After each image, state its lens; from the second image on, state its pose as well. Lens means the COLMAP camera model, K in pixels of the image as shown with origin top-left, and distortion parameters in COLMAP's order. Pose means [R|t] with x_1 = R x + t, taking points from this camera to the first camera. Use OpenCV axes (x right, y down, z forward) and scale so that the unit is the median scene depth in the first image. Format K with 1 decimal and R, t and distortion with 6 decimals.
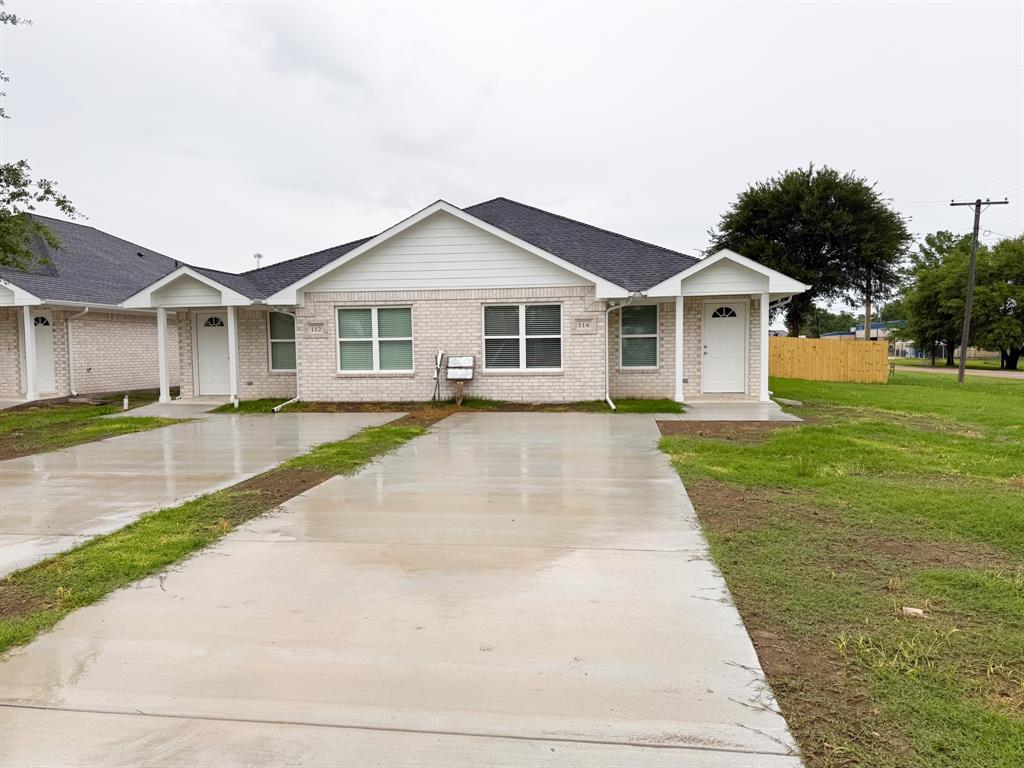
lens RADIAL K [[720.4, 0, 517.5], [0, 720.4, 387.1], [0, 0, 1]] dist [0.127688, -0.215688]
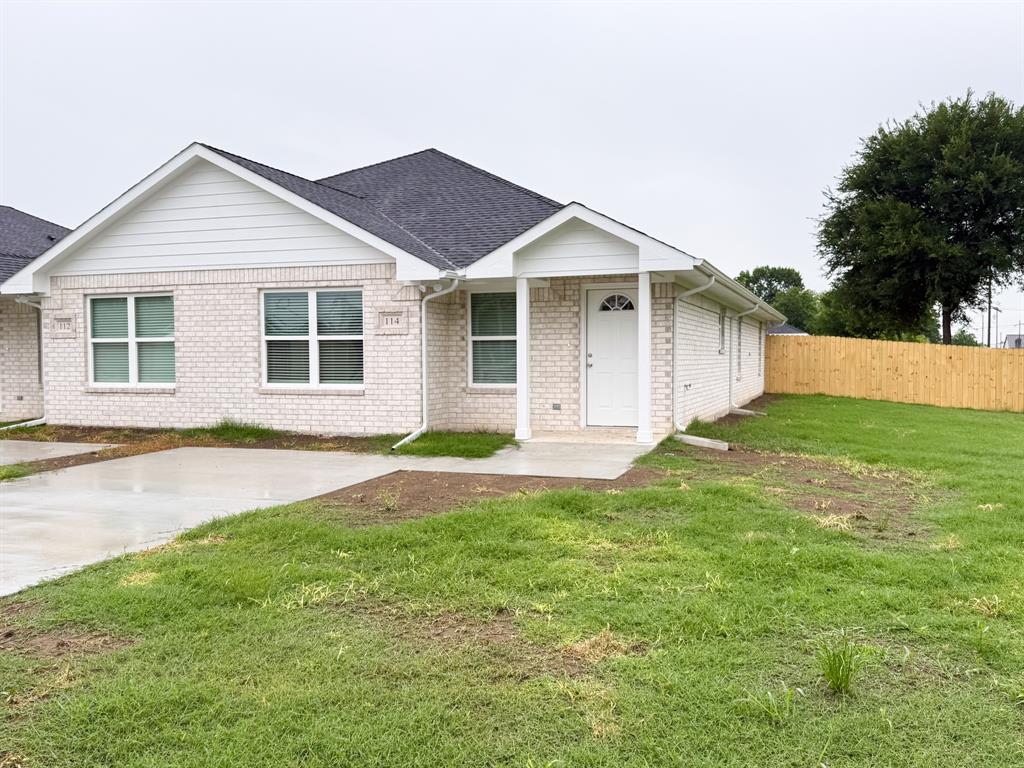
lens RADIAL K [[886.9, 0, 512.6], [0, 886.9, 397.4], [0, 0, 1]] dist [0.151951, -0.275185]
pose [[0.979720, 0.018276, -0.199536, 0.361530], [-0.019558, 0.999799, -0.004453, -0.012949], [0.199414, 0.008266, 0.979880, 0.204675]]
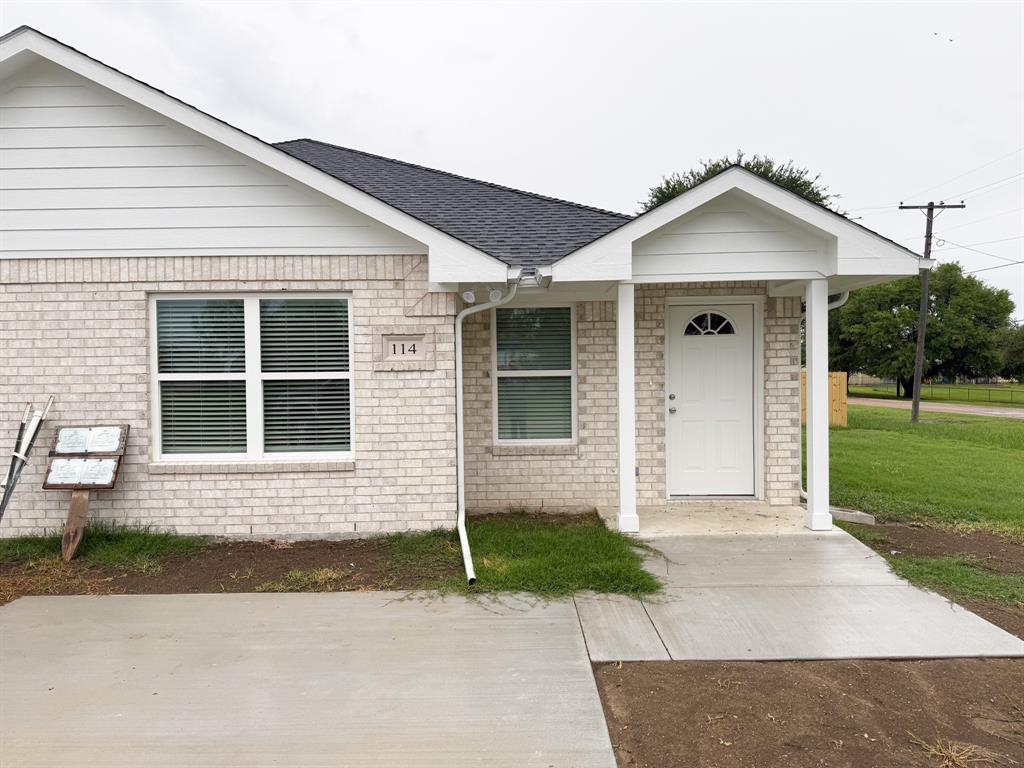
lens RADIAL K [[720.4, 0, 517.5], [0, 720.4, 387.1], [0, 0, 1]] dist [0.127688, -0.215688]
pose [[0.989393, -0.003078, 0.145233, 0.094173], [0.008044, 0.999402, -0.033618, -0.048330], [-0.145043, 0.034430, 0.988826, 0.566541]]
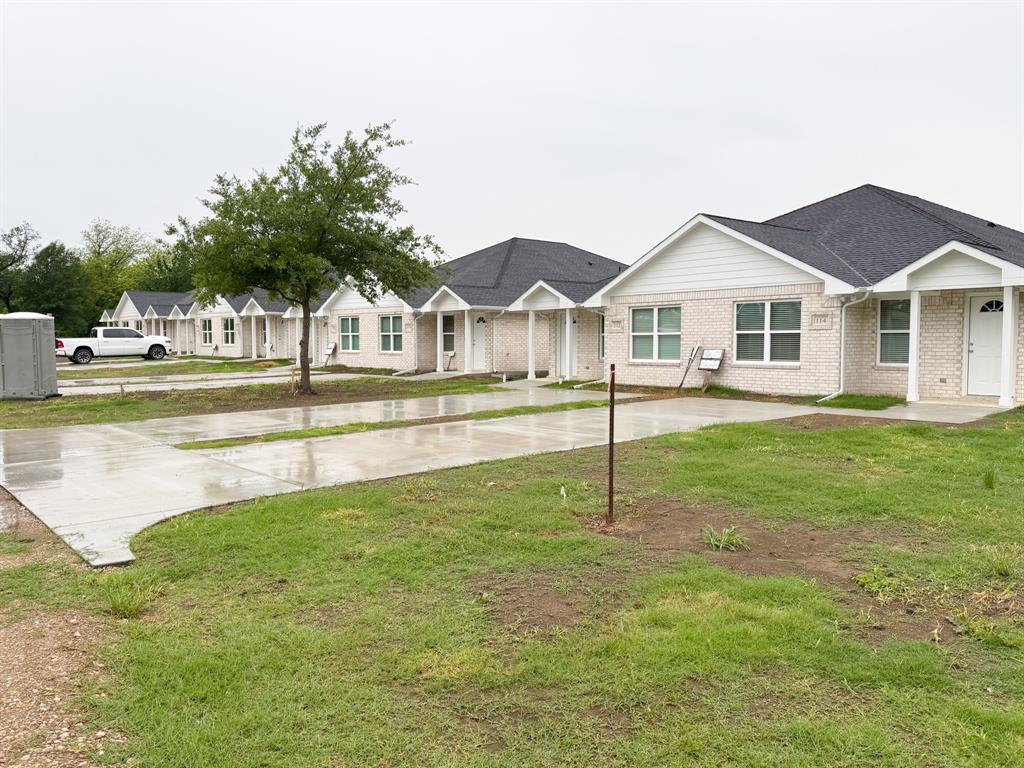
lens RADIAL K [[786.6, 0, 495.9], [0, 786.6, 386.4], [0, 0, 1]] dist [0.073426, -0.168954]
pose [[0.730566, 0.051147, -0.680924, 0.514628], [-0.047355, 0.998585, 0.024200, 0.001743], [0.681198, 0.014565, 0.731955, -0.133053]]
